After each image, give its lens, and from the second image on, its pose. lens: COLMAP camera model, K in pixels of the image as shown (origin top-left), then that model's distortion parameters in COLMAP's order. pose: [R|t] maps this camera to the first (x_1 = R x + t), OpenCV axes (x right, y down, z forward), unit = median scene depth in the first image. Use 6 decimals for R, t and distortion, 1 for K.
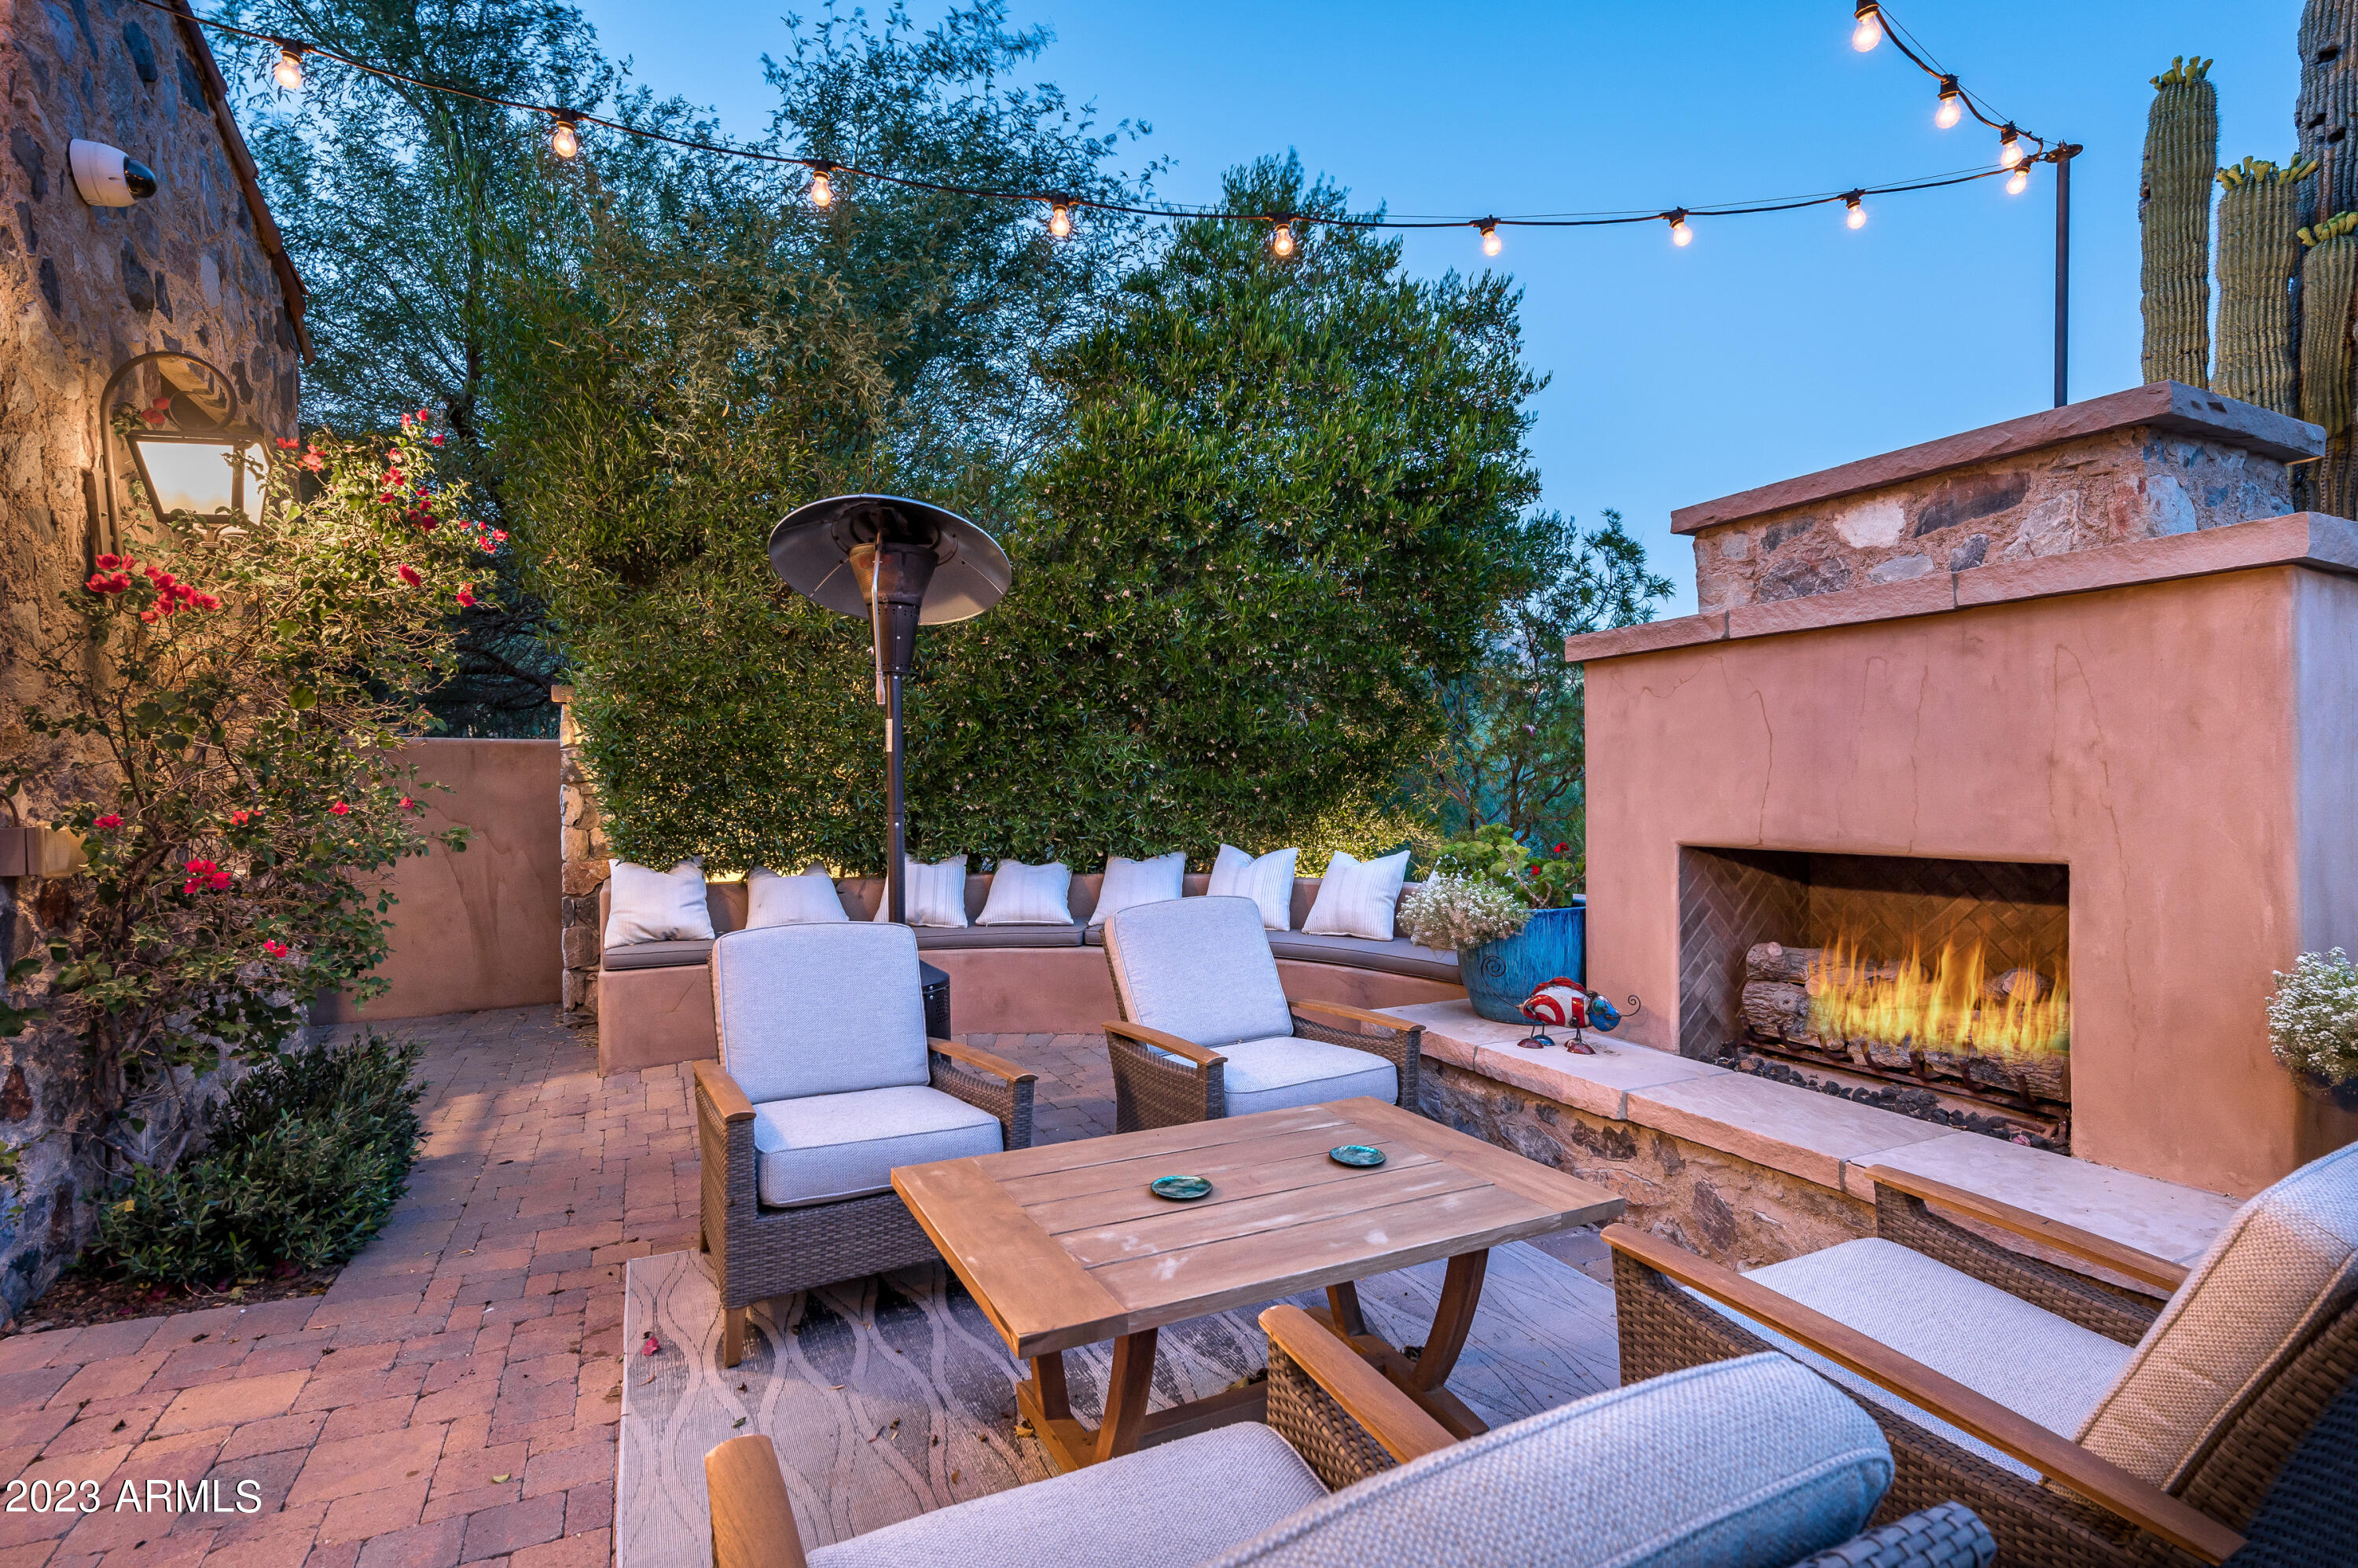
lens RADIAL K [[1068.3, 0, 1174.4], [0, 1068.3, 783.3], [0, 0, 1]] dist [0.001207, 0.000169]
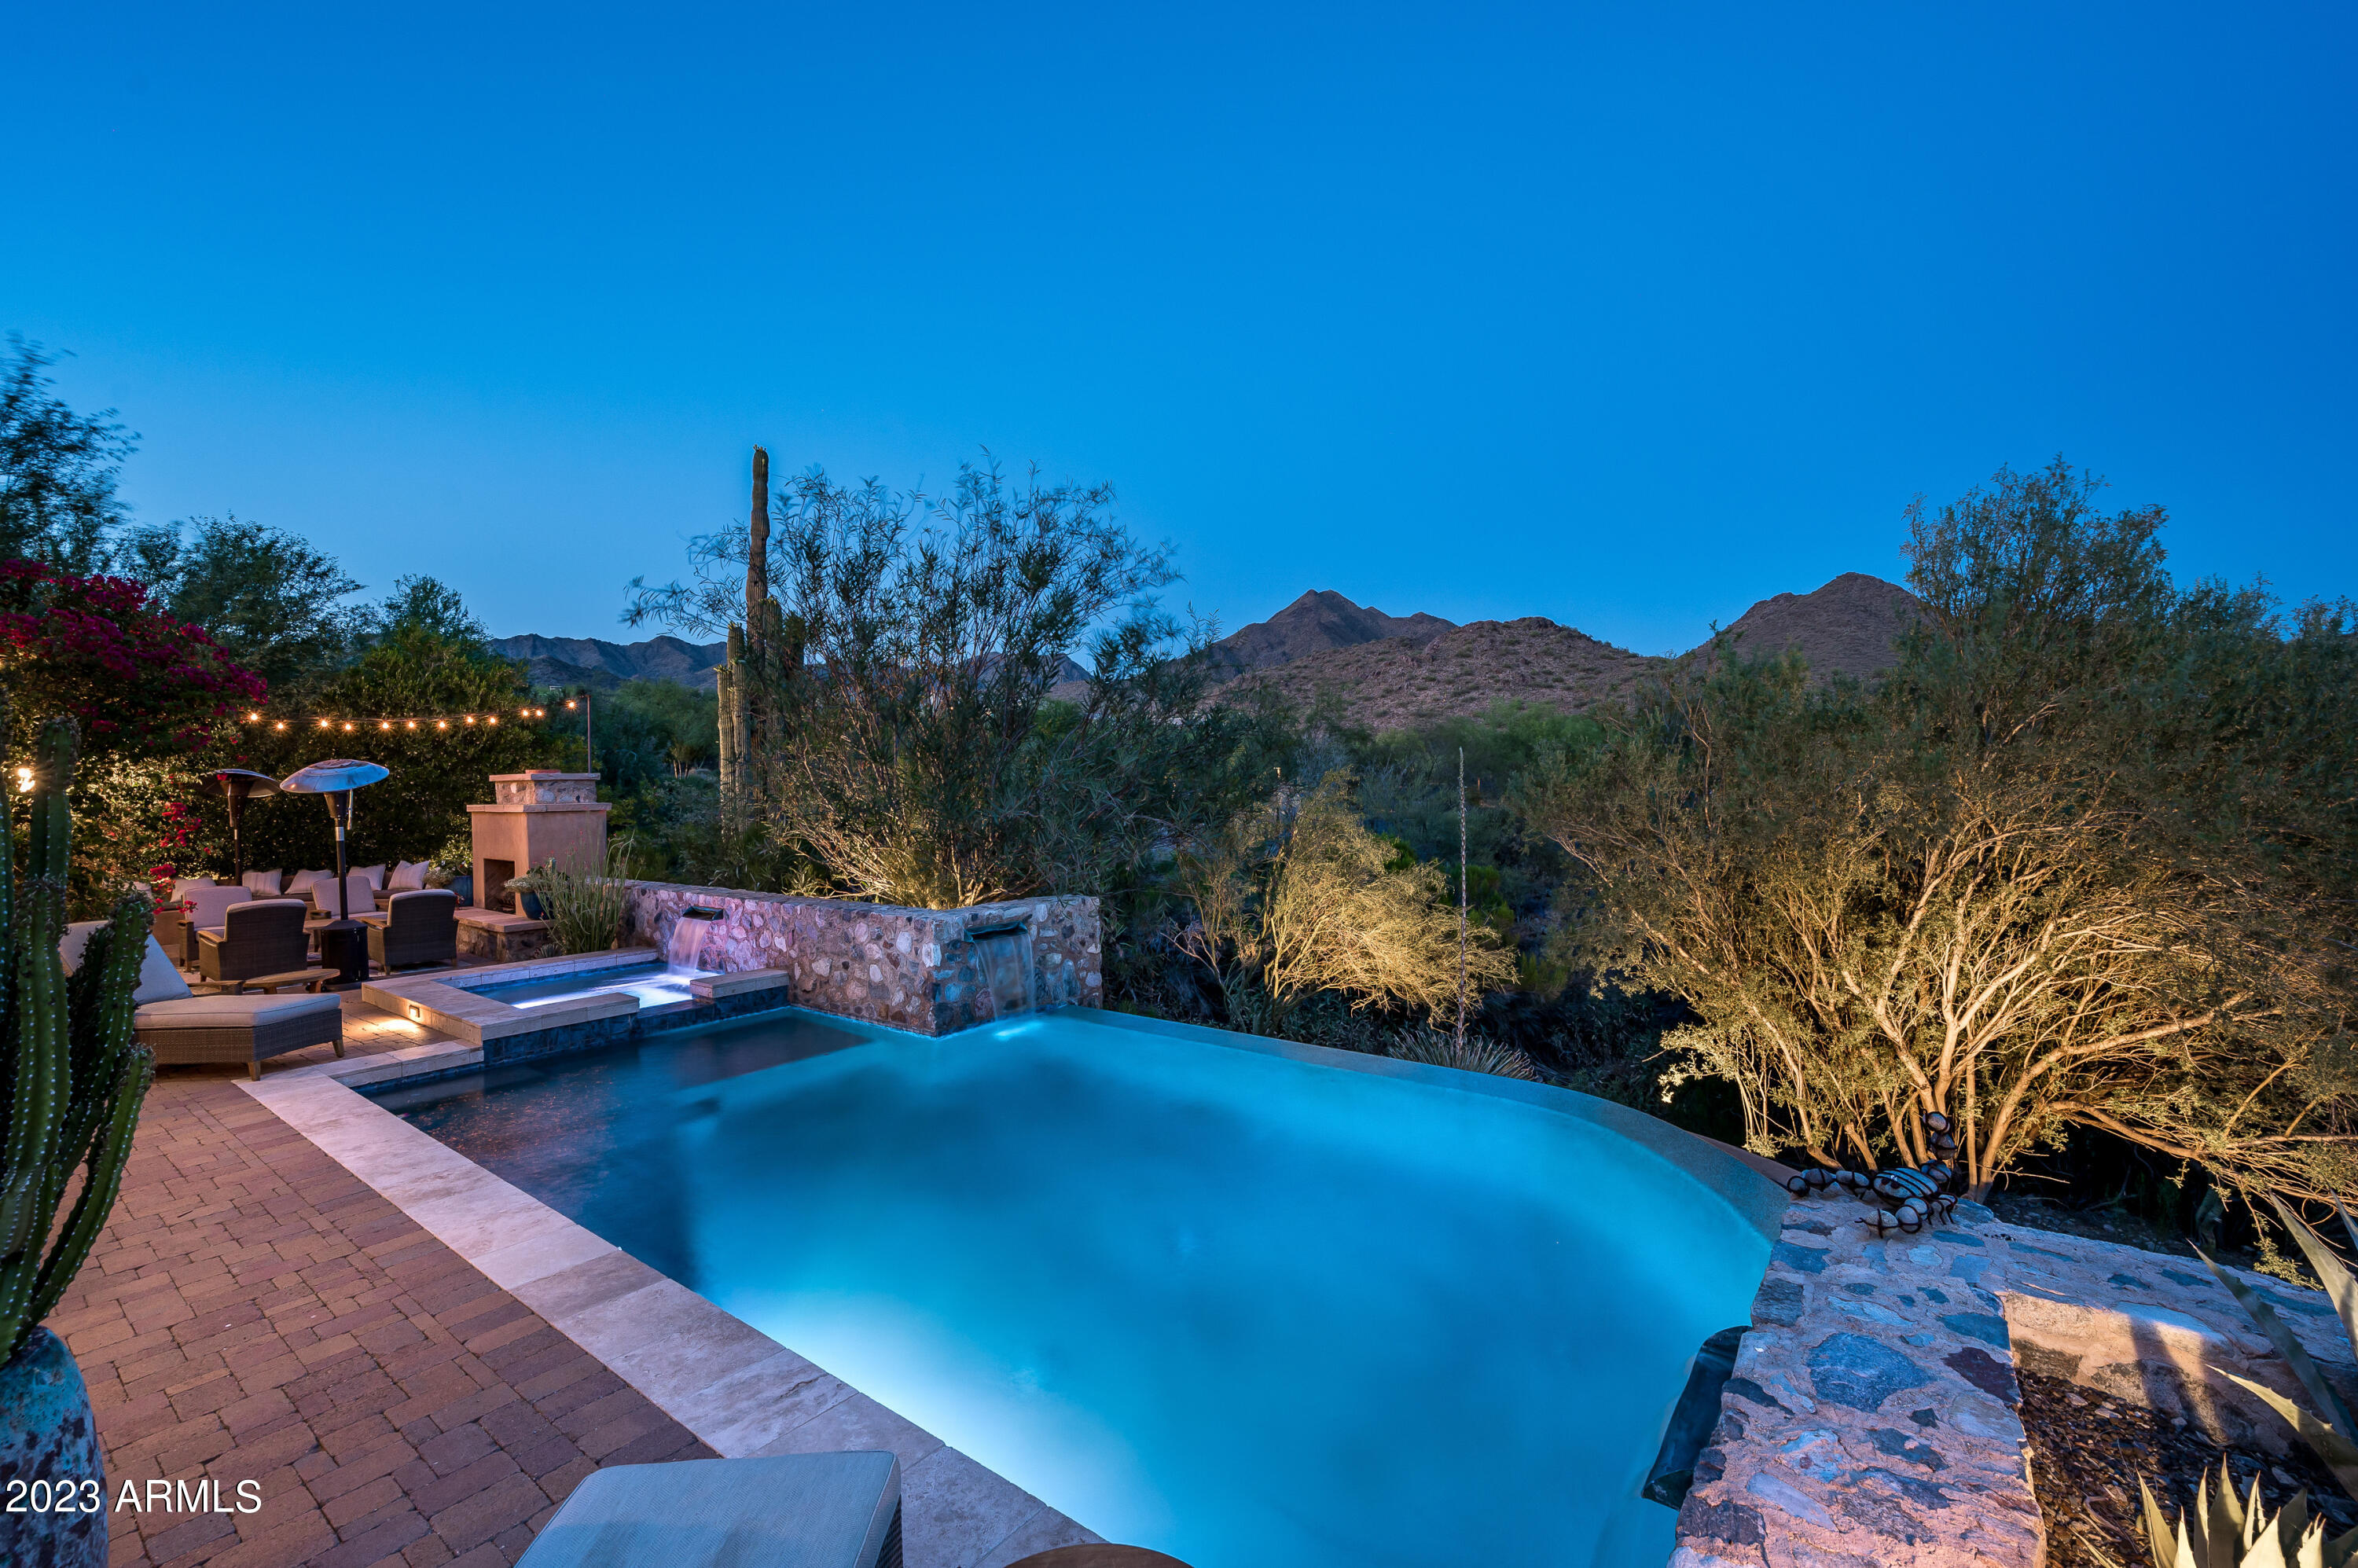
lens RADIAL K [[1026.0, 0, 1188.2], [0, 1026.0, 790.4], [0, 0, 1]] dist [0.003158, 0.000214]
pose [[0.899104, -0.008576, 0.437651, 1.483325], [0.005279, 0.999948, 0.008749, -0.283368], [-0.437704, -0.005556, 0.899102, -4.726518]]
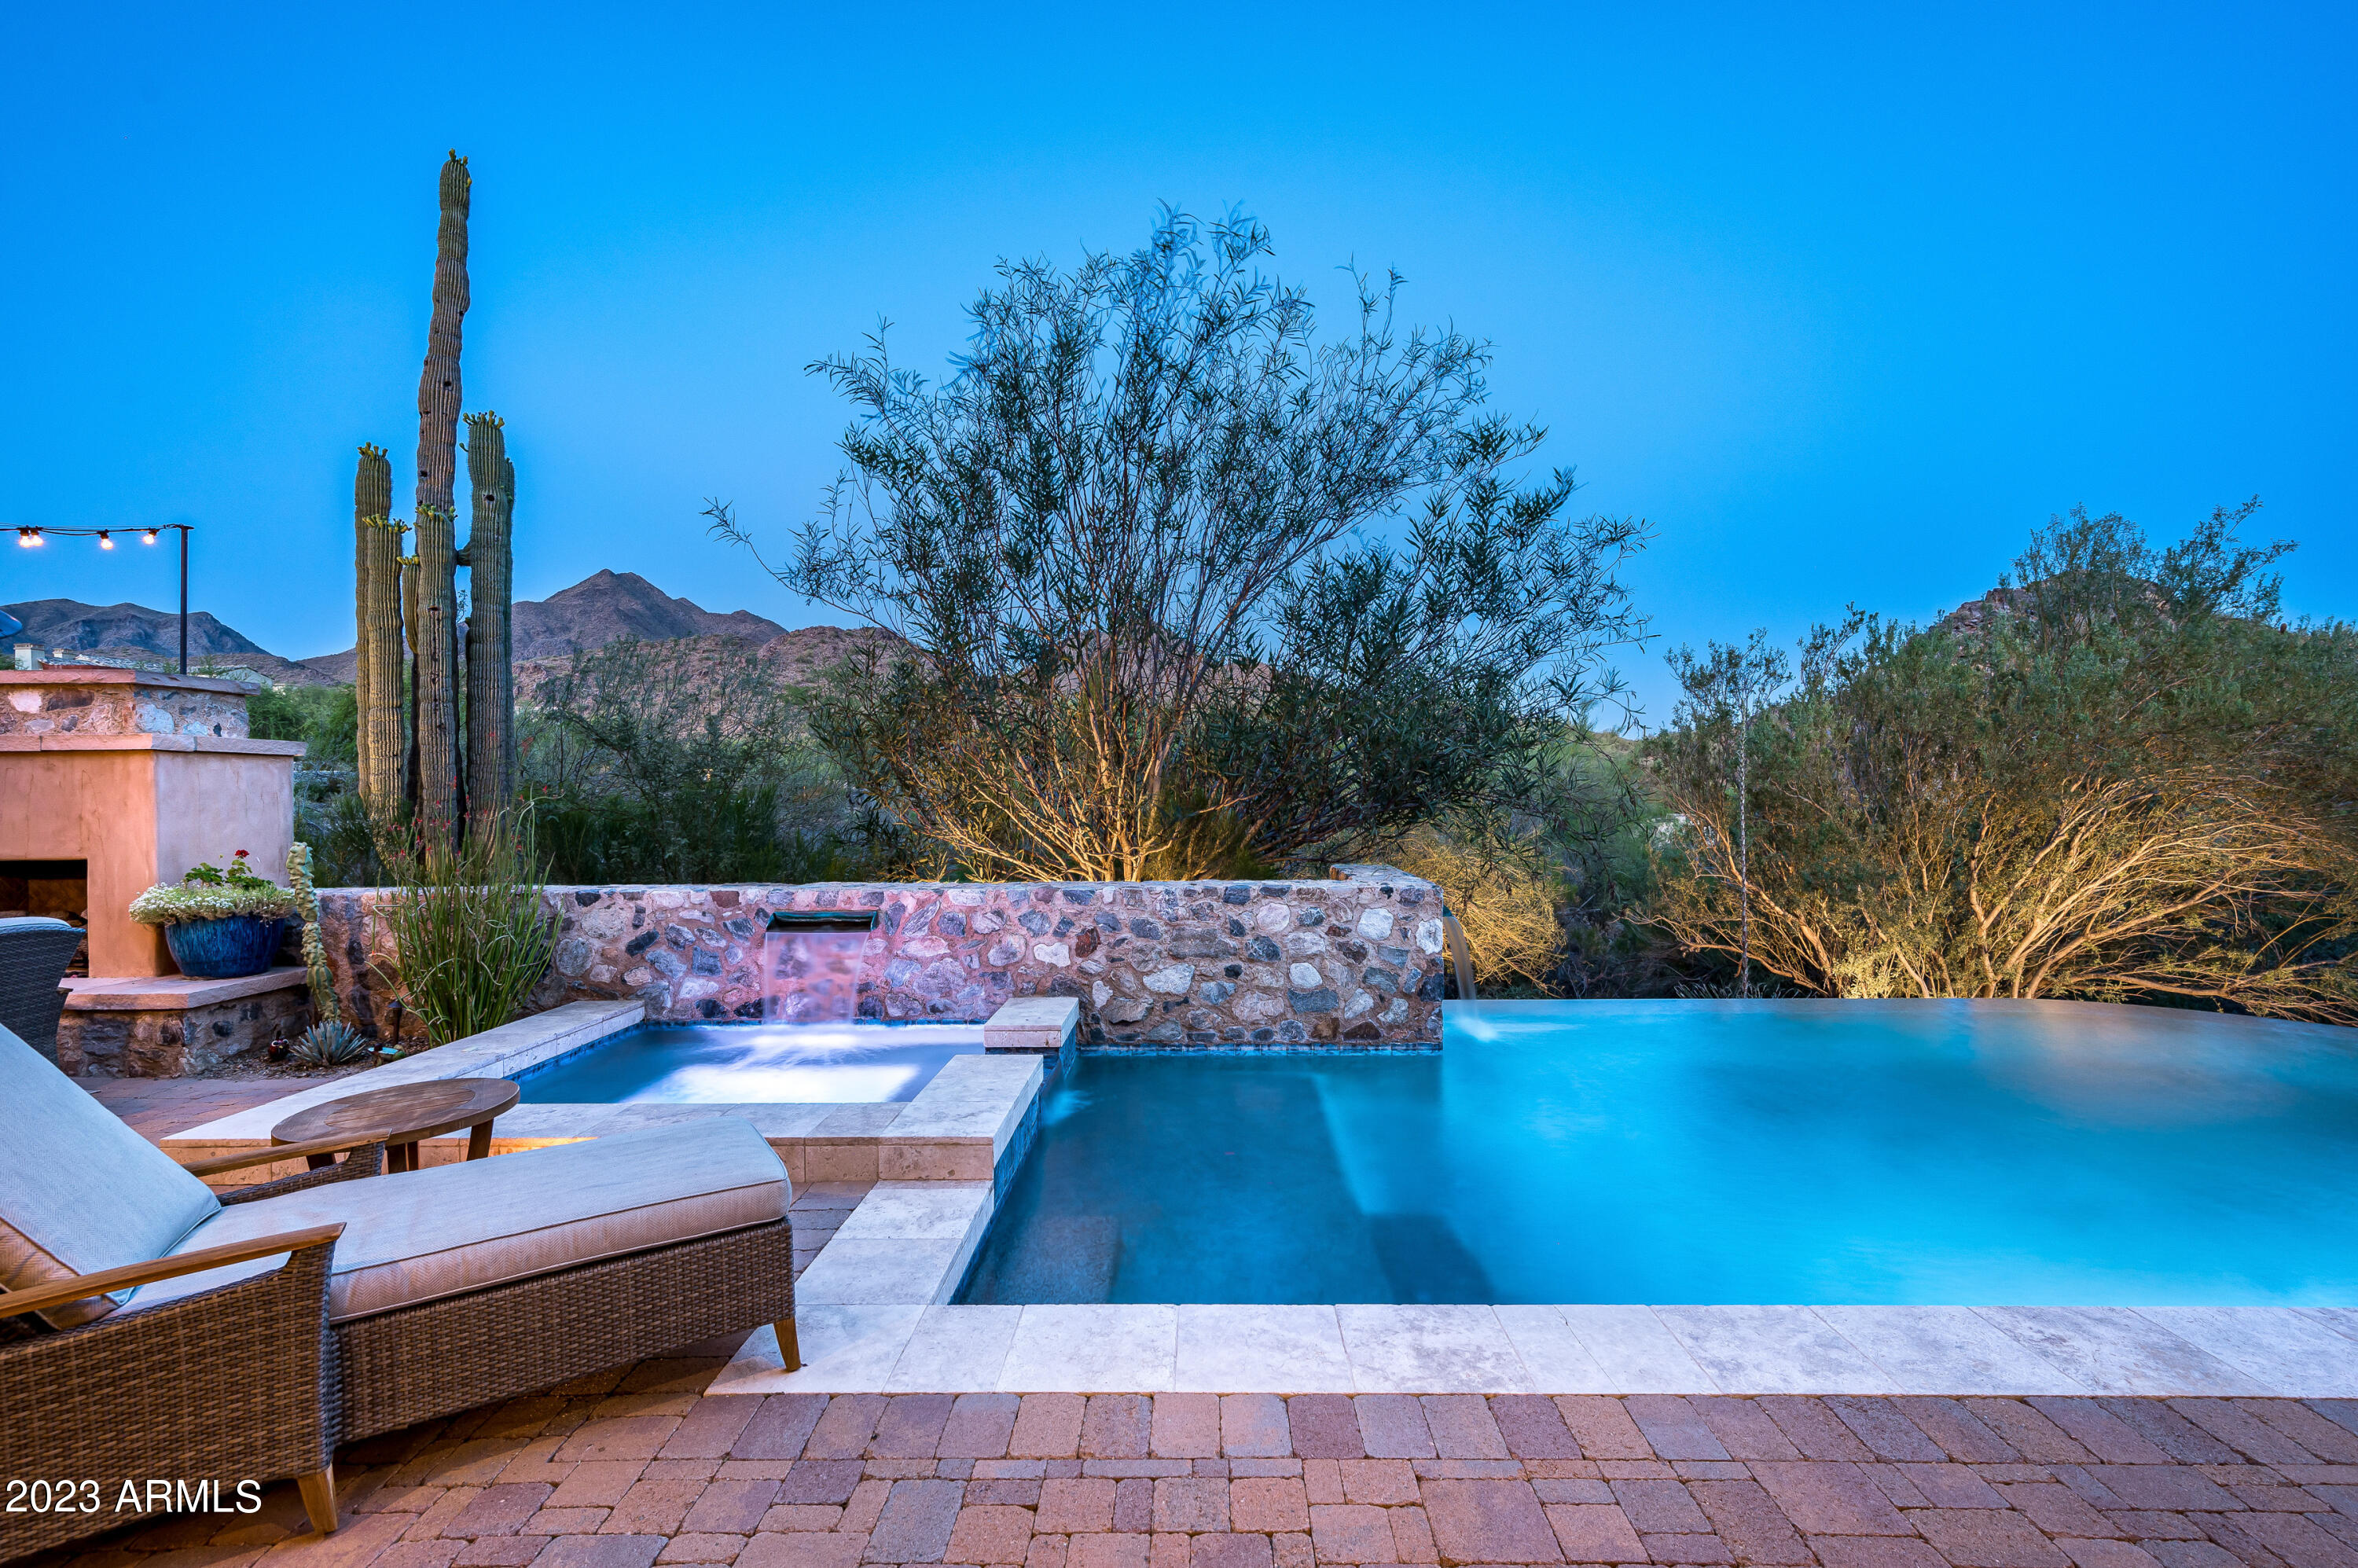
lens RADIAL K [[1068.3, 0, 1180.1], [0, 1068.3, 797.0], [0, 0, 1]] dist [0.001207, 0.000169]
pose [[0.457902, 0.000956, 0.889002, -0.187070], [0.000427, 0.999999, -0.001295, -0.057988], [-0.889002, 0.000973, 0.457901, -2.144532]]
